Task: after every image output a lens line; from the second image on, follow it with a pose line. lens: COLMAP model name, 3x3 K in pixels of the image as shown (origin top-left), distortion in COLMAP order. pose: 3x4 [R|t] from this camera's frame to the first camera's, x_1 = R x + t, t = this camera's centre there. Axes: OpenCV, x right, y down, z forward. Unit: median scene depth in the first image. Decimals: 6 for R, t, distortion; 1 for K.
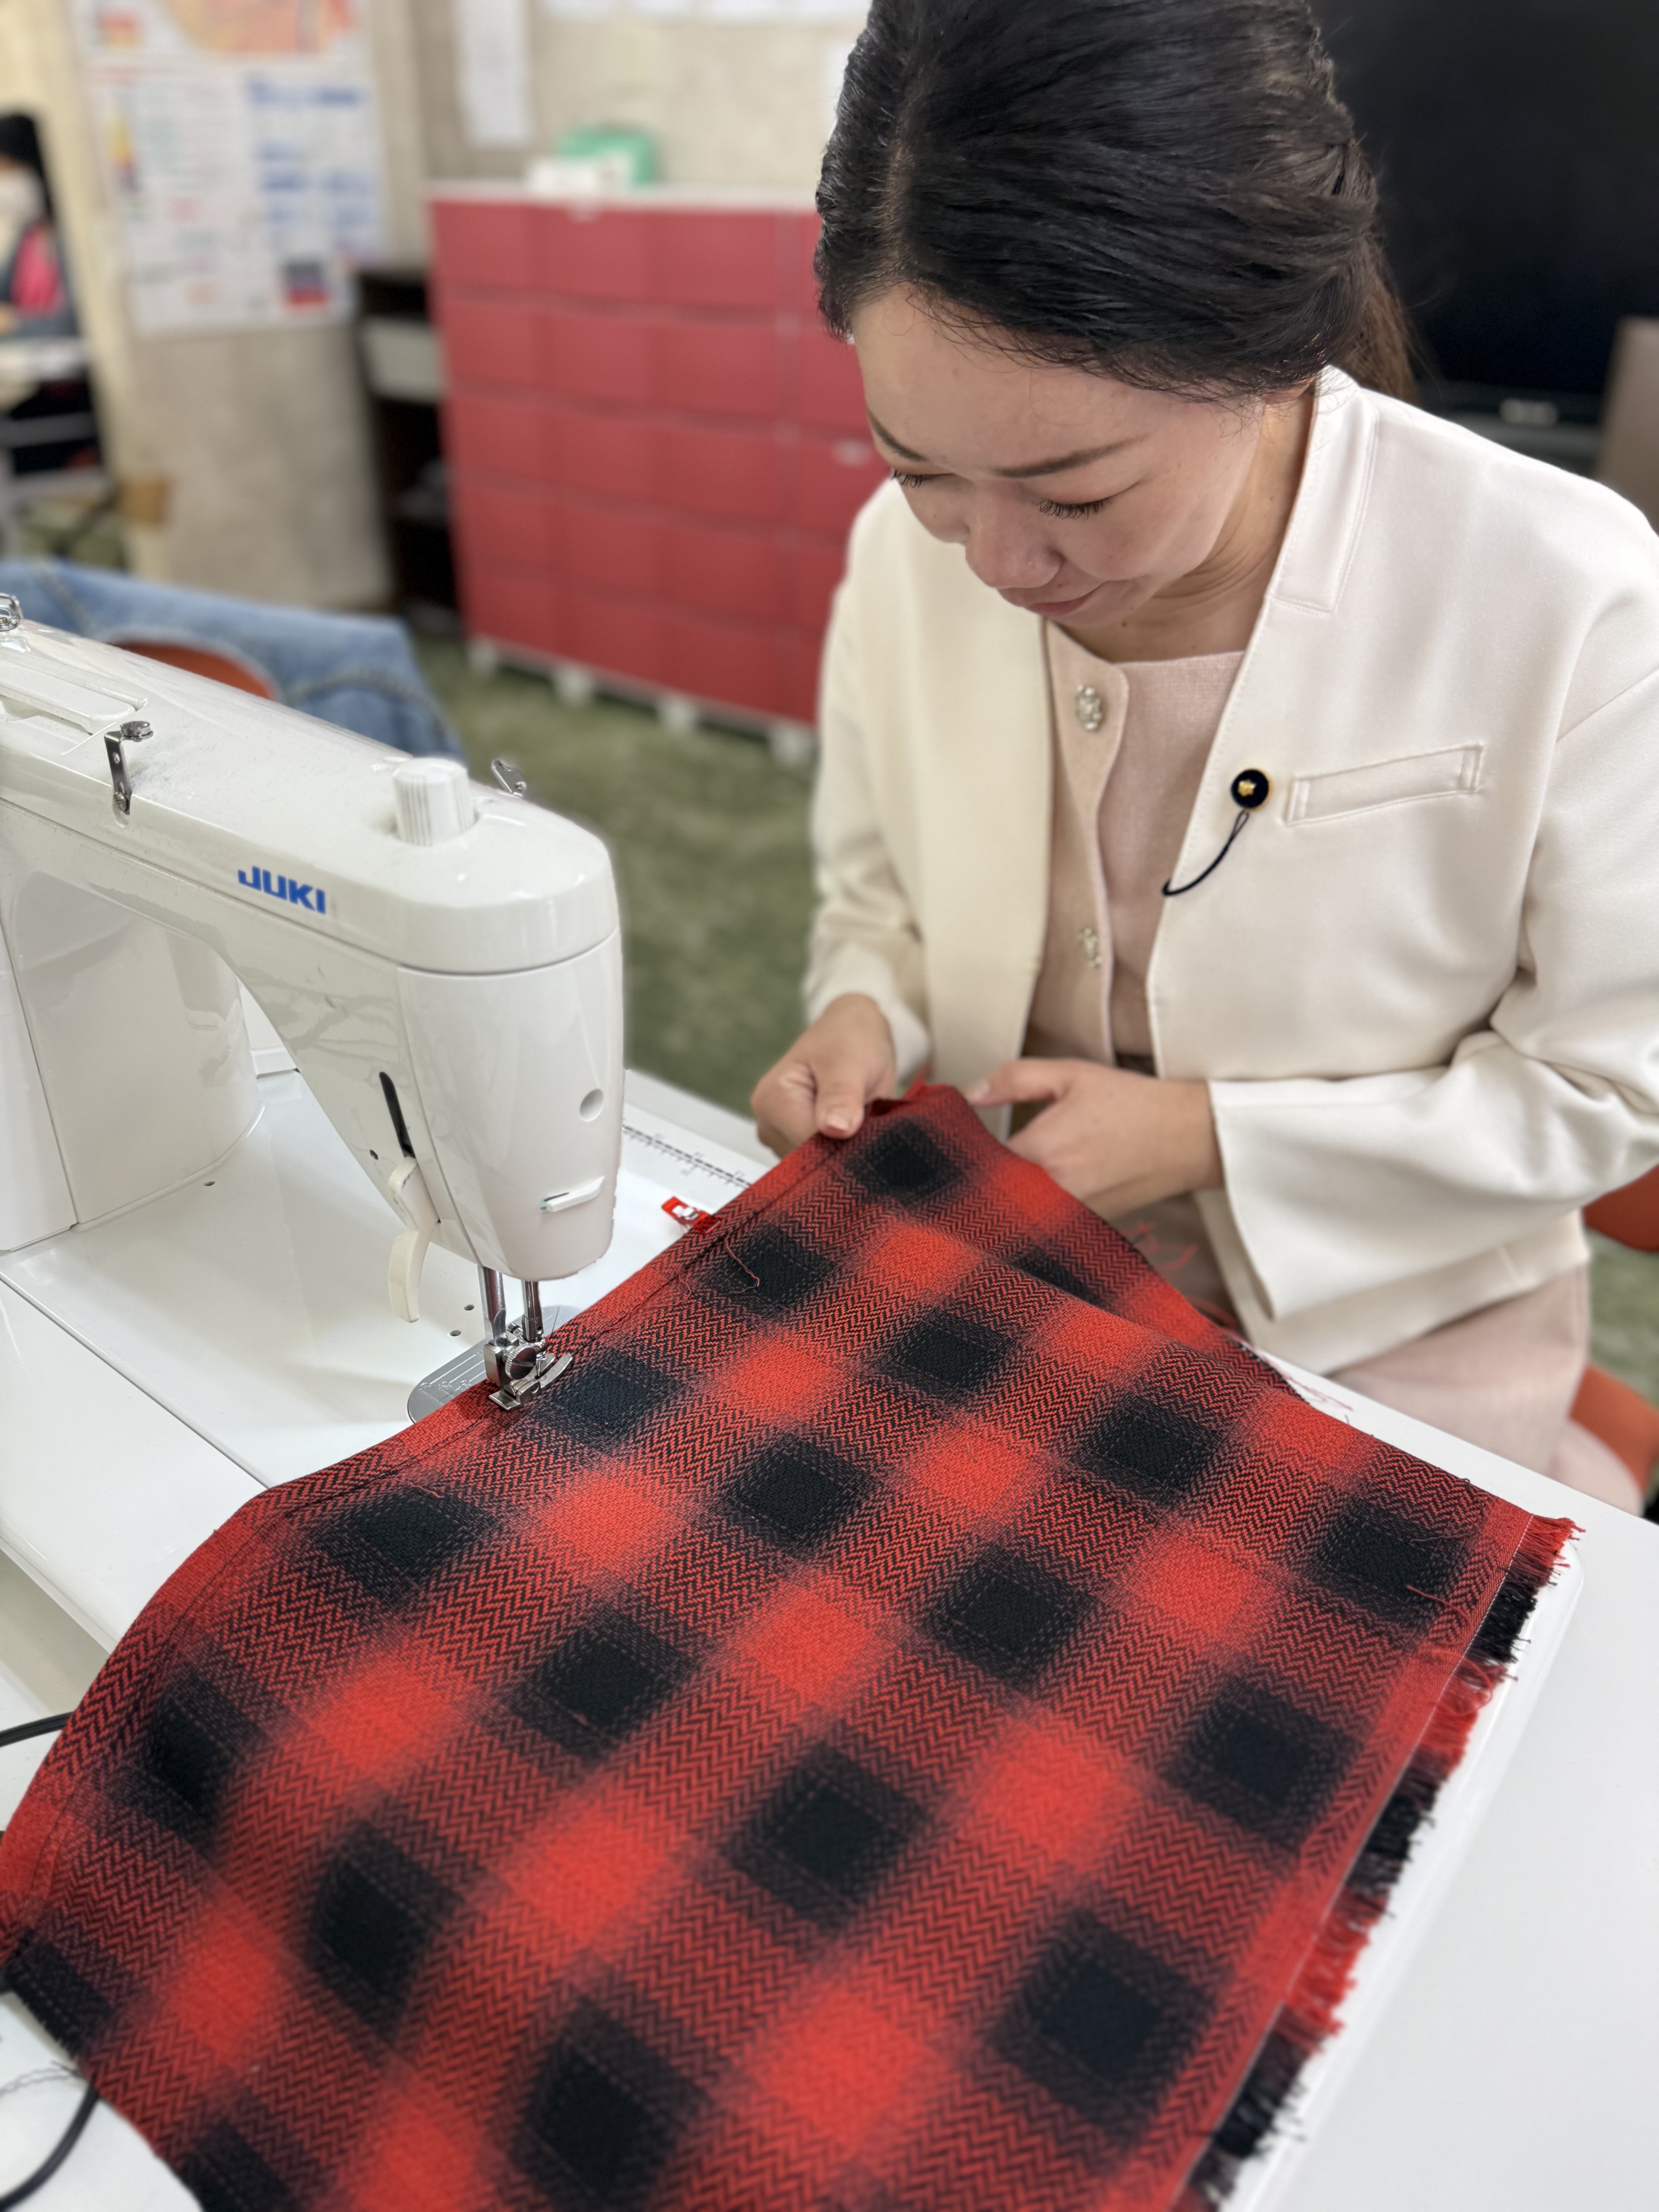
lens RADIAL K [[1600.5, 0, 821.0], [0, 1600.5, 1125.8], [0, 0, 1]] dist [-0.010798, -0.016349]
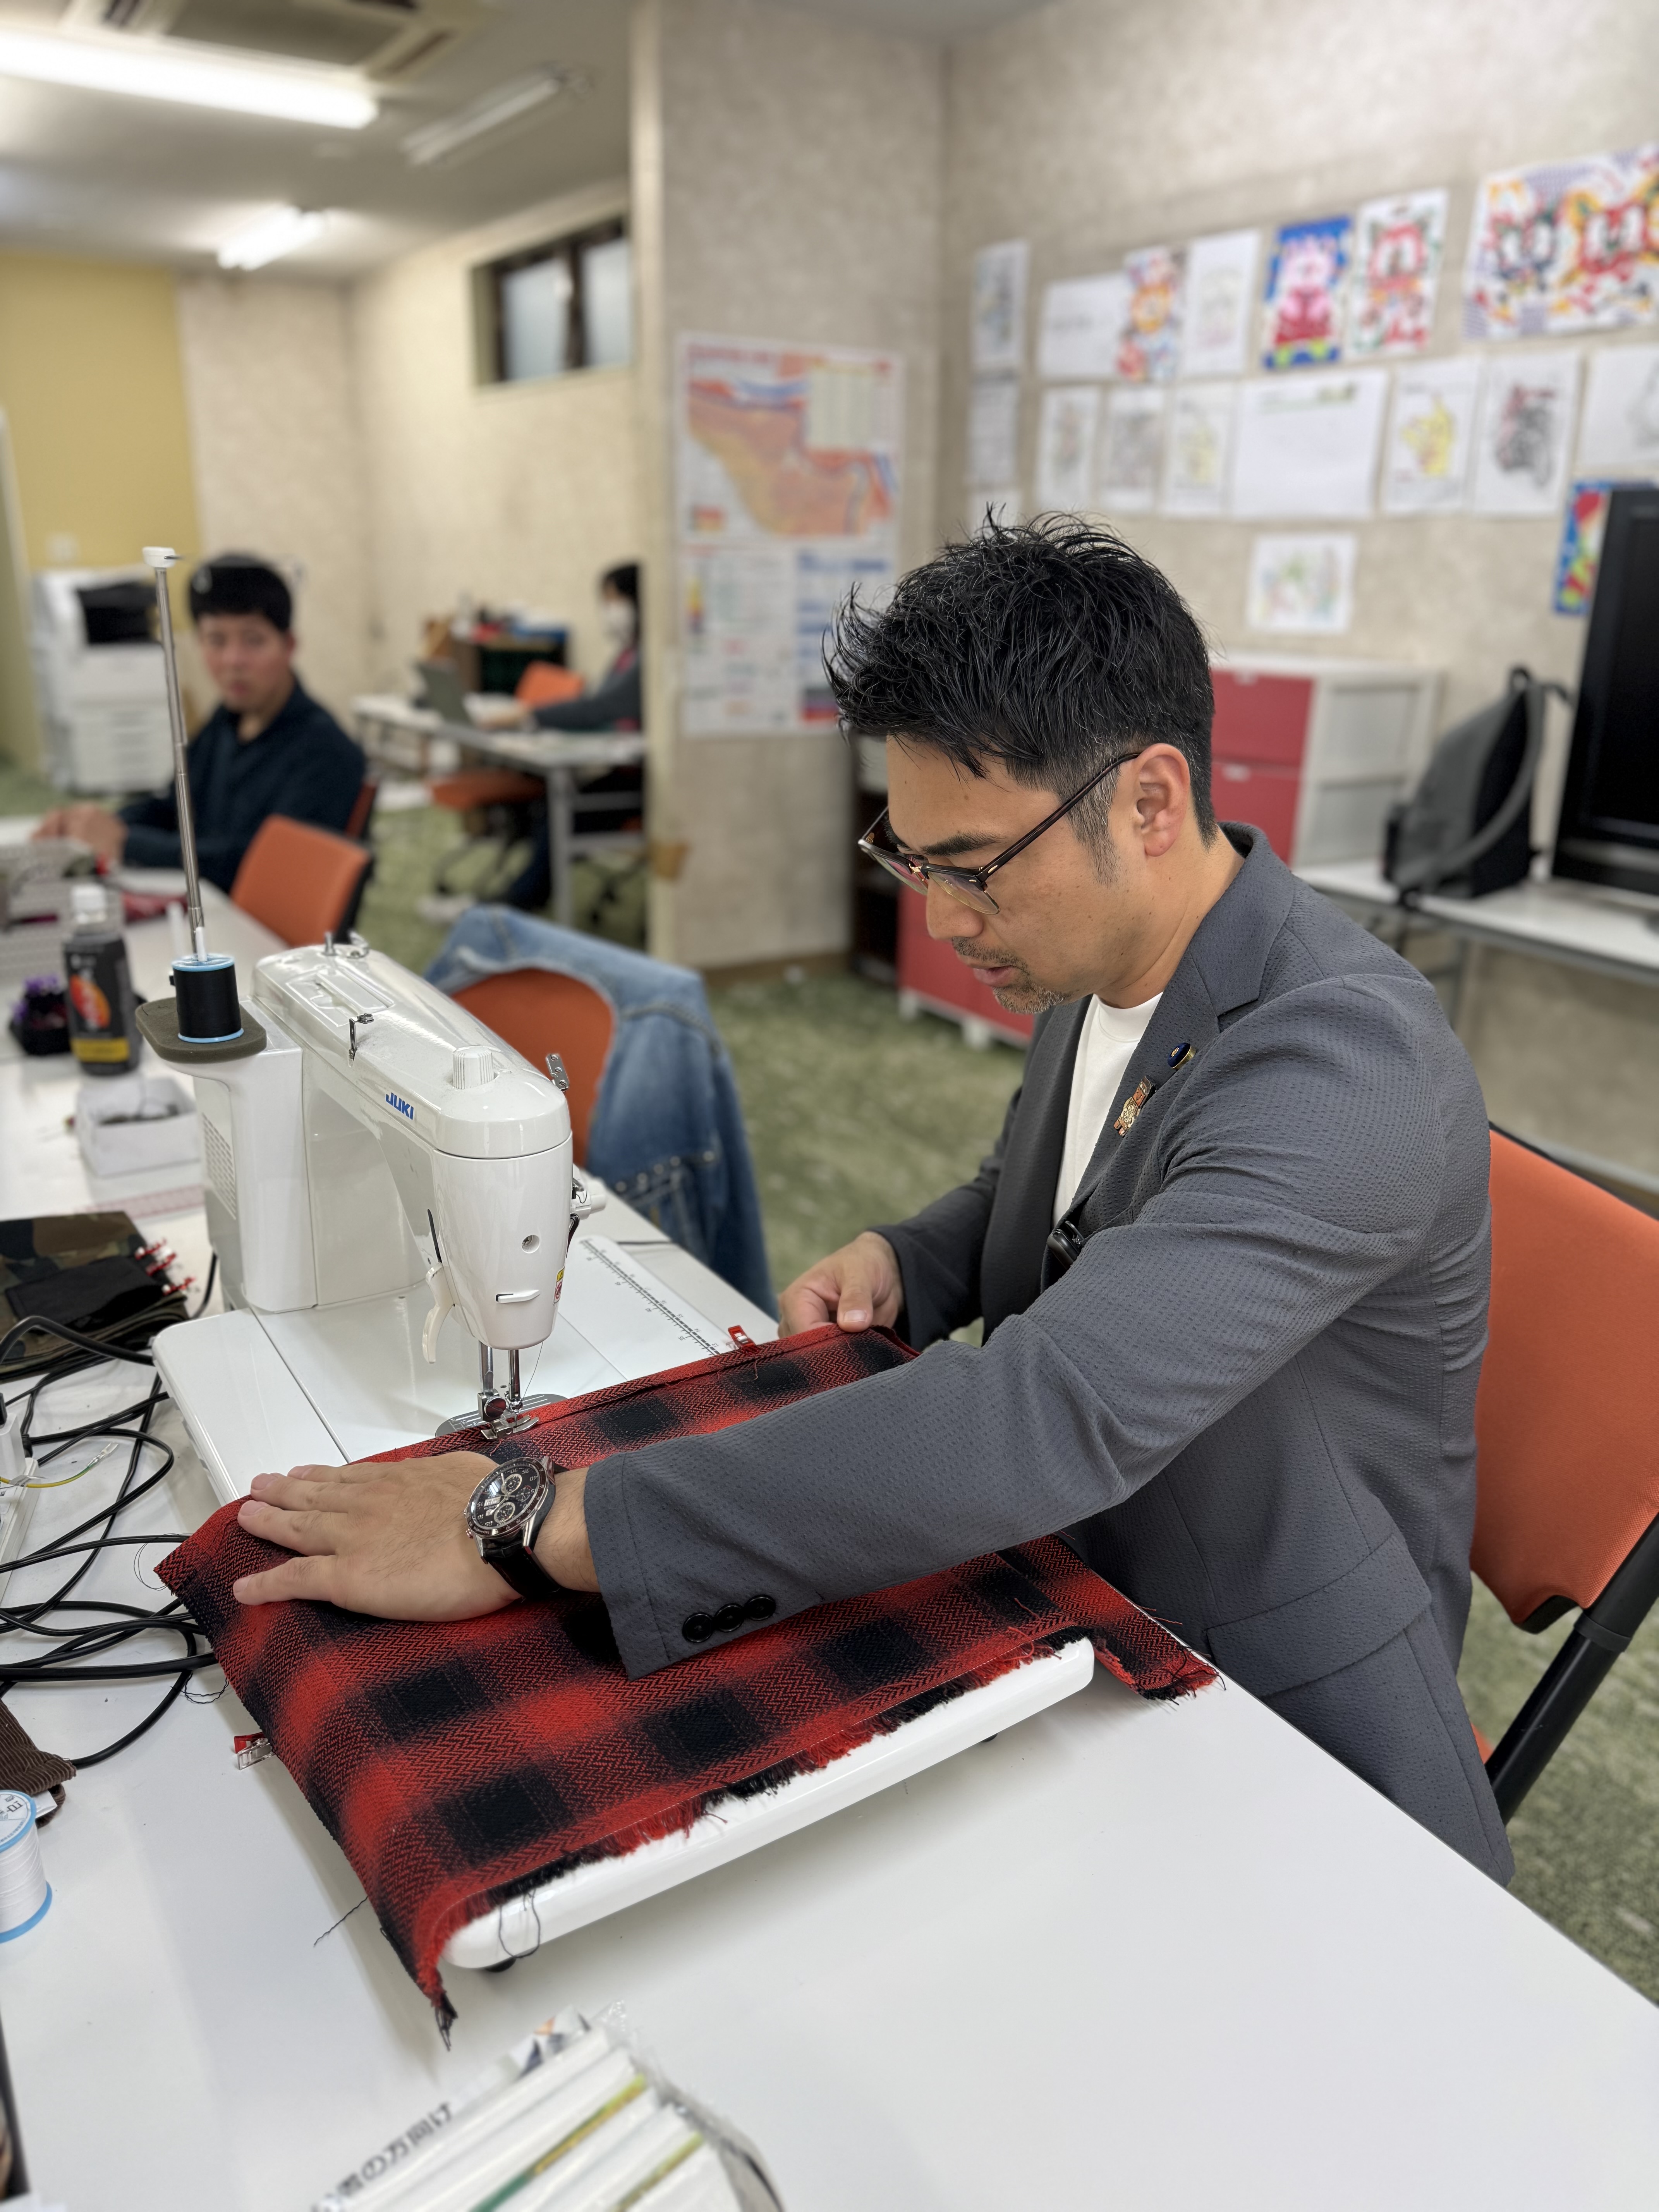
lens RADIAL K [[1600.5, 0, 840.2], [0, 1600.5, 1105.1], [0, 0, 1]] dist [-0.010798, -0.016349]
pose [[0.948396, 0.105135, -0.299151, 0.101635], [-0.170130, 0.964857, -0.200268, 0.019609], [0.267583, 0.240828, 0.932953, -0.085675]]
